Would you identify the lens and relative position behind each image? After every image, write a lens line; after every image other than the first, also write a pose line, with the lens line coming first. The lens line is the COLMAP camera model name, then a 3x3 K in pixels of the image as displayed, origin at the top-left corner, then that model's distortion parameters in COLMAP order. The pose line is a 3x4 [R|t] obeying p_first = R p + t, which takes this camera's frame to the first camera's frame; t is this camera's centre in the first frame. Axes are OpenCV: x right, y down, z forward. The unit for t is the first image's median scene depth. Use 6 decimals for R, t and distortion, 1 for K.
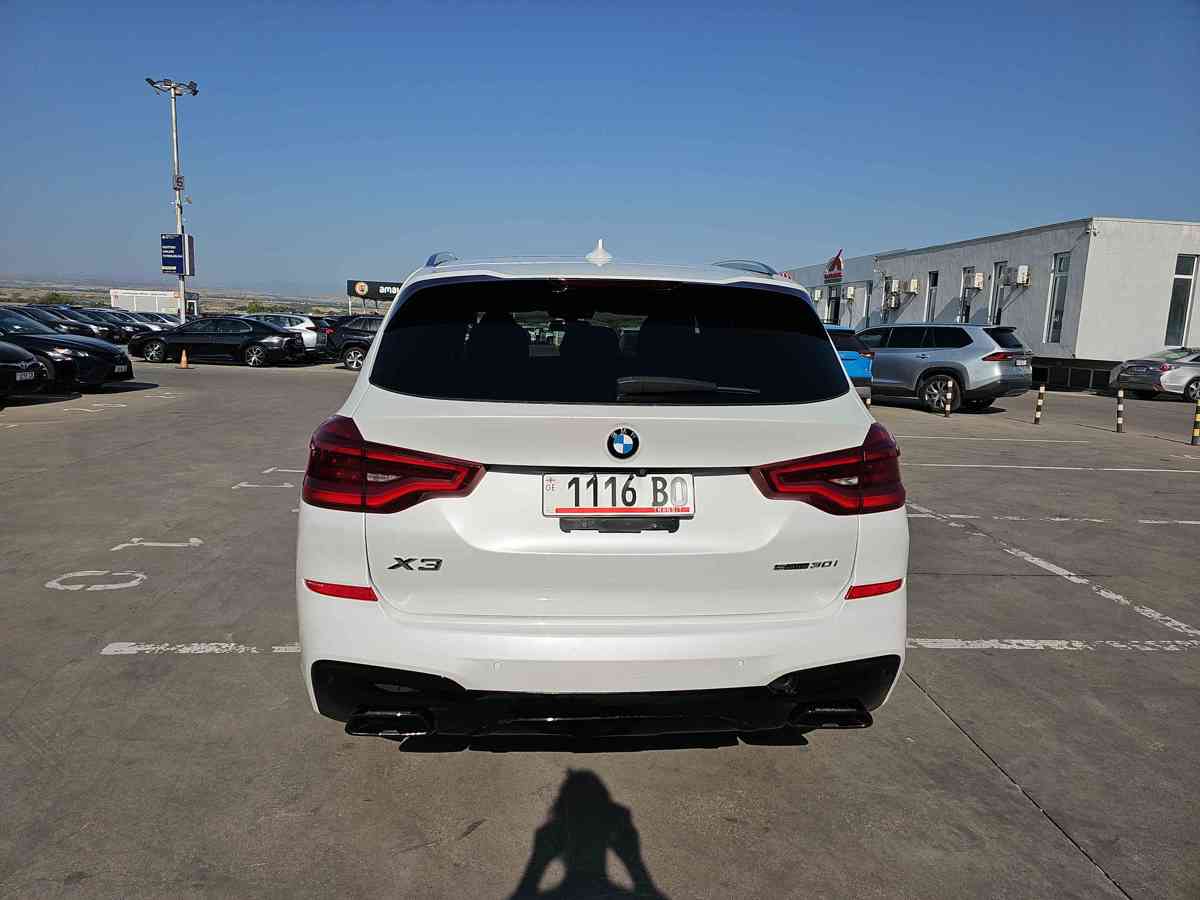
lens RADIAL K [[793.5, 0, 591.7], [0, 793.5, 460.3], [0, 0, 1]] dist [0.050705, -0.042103]
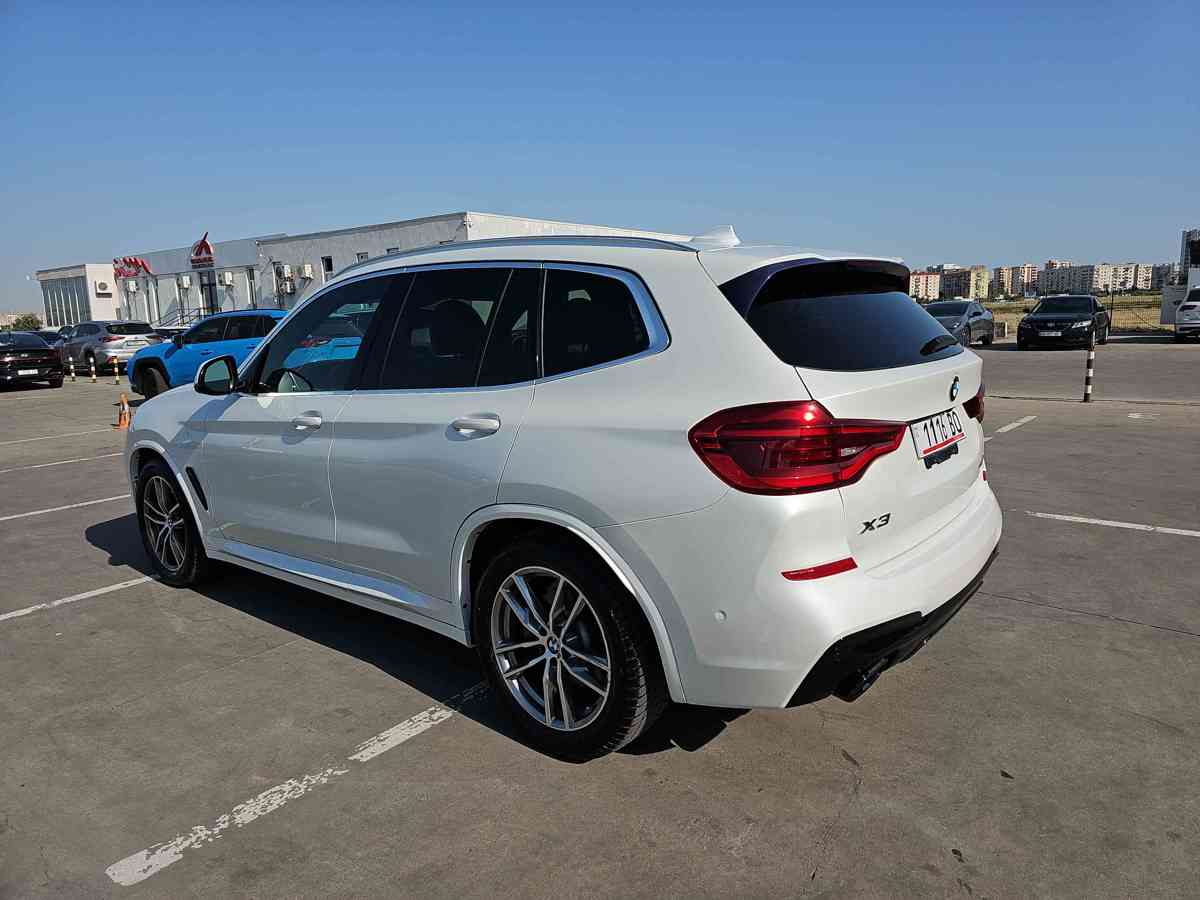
lens RADIAL K [[791.2, 0, 600.0], [0, 791.2, 450.0], [0, 0, 1]] dist [0.066164, -0.058828]
pose [[0.688126, -0.176036, 0.703913, -0.746917], [0.172142, 0.982034, 0.077308, -0.071621], [-0.704876, 0.067975, 0.706066, 0.295888]]
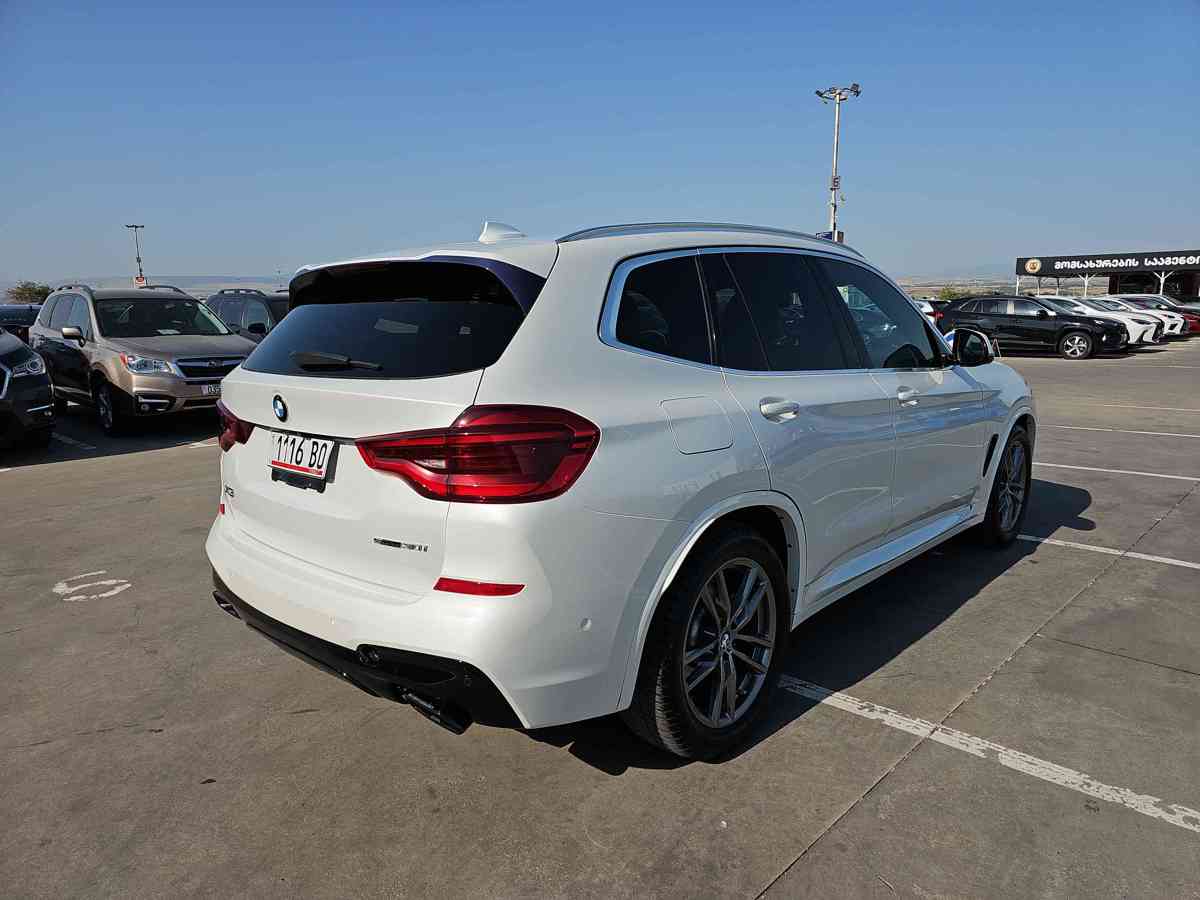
lens RADIAL K [[793.5, 0, 591.7], [0, 793.5, 460.3], [0, 0, 1]] dist [0.050705, -0.042103]
pose [[0.682525, 0.095326, -0.724619, 0.711539], [-0.084152, 0.995114, 0.051647, -0.026494], [0.726001, 0.025727, 0.687212, 0.310400]]
